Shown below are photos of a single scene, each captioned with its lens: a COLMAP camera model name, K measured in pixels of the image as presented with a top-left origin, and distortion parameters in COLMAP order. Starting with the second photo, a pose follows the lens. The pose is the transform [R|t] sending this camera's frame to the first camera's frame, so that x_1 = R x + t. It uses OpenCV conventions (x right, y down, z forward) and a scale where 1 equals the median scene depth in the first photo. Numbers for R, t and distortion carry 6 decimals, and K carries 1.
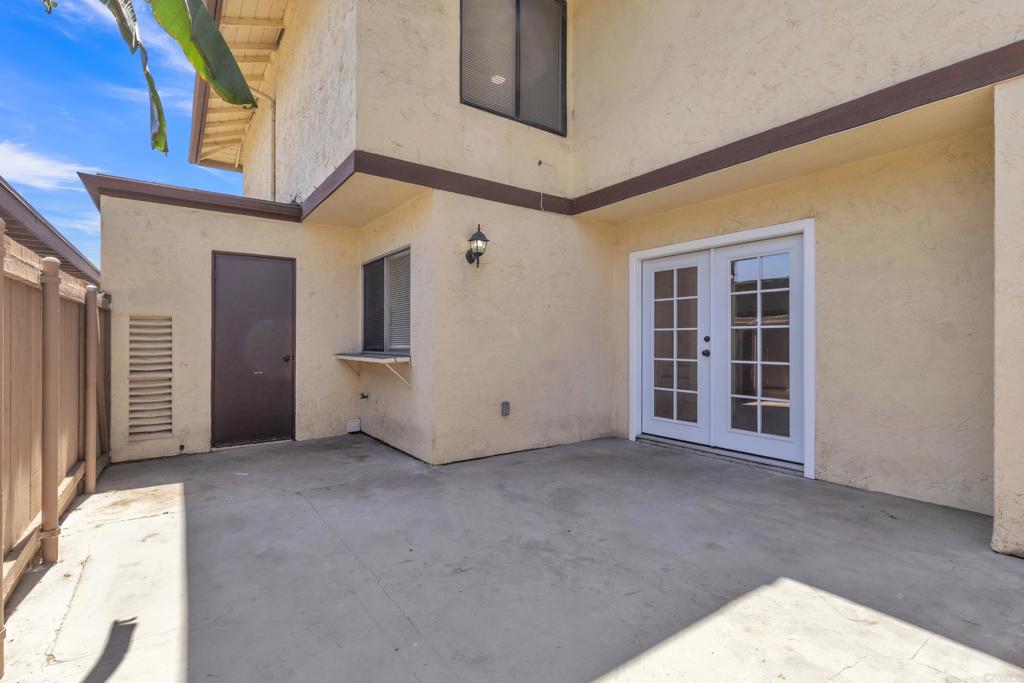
lens RADIAL K [[482.6, 0, 513.6], [0, 482.6, 345.9], [0, 0, 1]] dist [-0.002698, 0.000382]
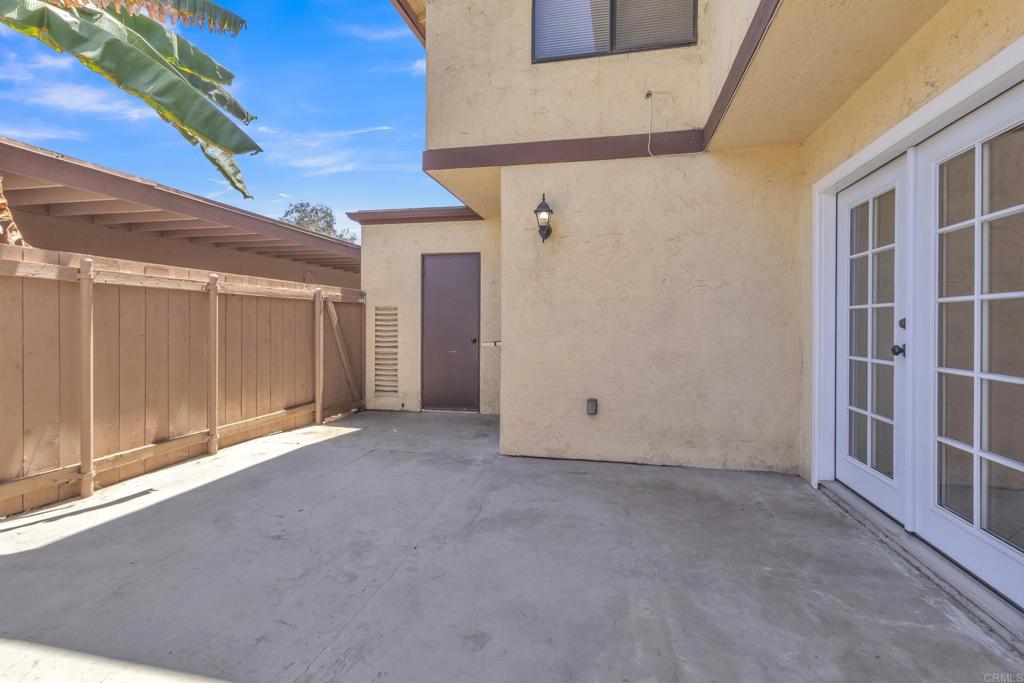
lens RADIAL K [[487.4, 0, 504.6], [0, 487.4, 333.8], [0, 0, 1]] dist [-0.000087, 0.001908]
pose [[0.662542, 0.015576, -0.748863, 0.526470], [-0.012193, 0.999876, 0.010010, -0.002836], [0.748926, 0.002499, 0.662649, 0.335468]]
